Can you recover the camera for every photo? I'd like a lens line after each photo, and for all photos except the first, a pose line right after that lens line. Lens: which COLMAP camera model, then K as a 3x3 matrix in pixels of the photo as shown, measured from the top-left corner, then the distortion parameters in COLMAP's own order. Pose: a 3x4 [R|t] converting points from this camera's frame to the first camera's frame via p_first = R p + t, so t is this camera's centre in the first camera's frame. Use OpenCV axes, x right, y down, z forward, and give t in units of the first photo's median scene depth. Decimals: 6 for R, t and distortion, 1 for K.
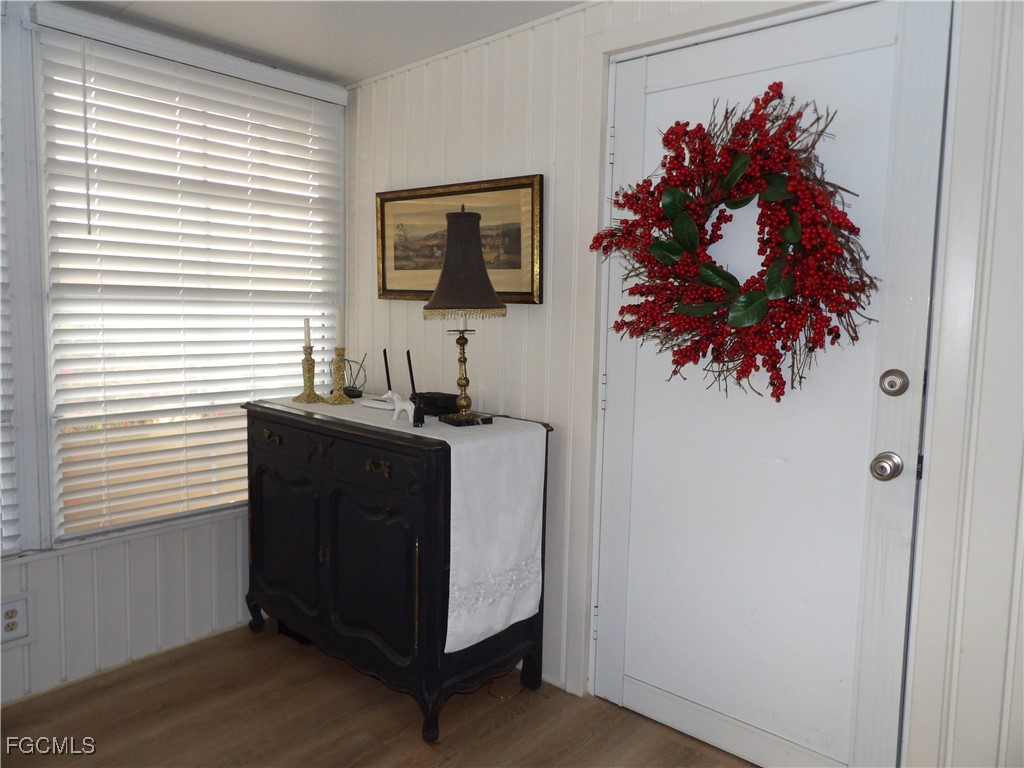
lens RADIAL K [[736.8, 0, 512.4], [0, 736.8, 379.1], [0, 0, 1]] dist [-0.006875, 0.002900]
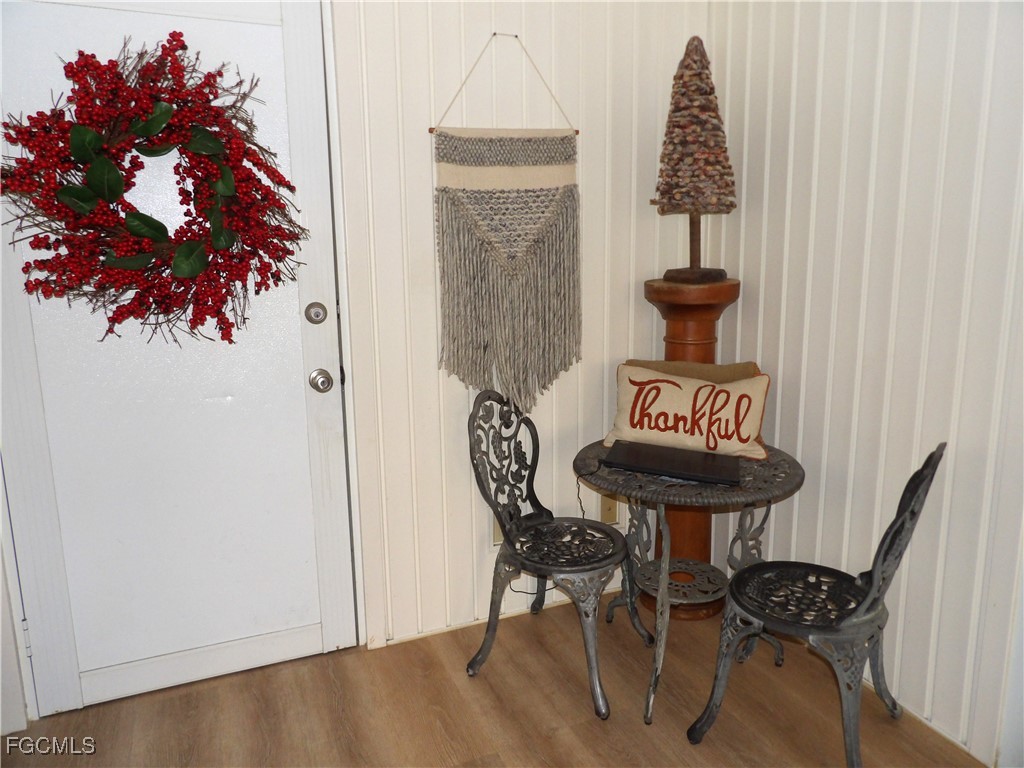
lens RADIAL K [[736.8, 0, 512.2], [0, 736.8, 384.1], [0, 0, 1]] dist [-0.006875, 0.002900]
pose [[0.413742, -0.206719, 0.886614, -0.429841], [0.108499, 0.978135, 0.177426, -0.056474], [-0.903906, 0.022788, 0.427125, 0.155501]]
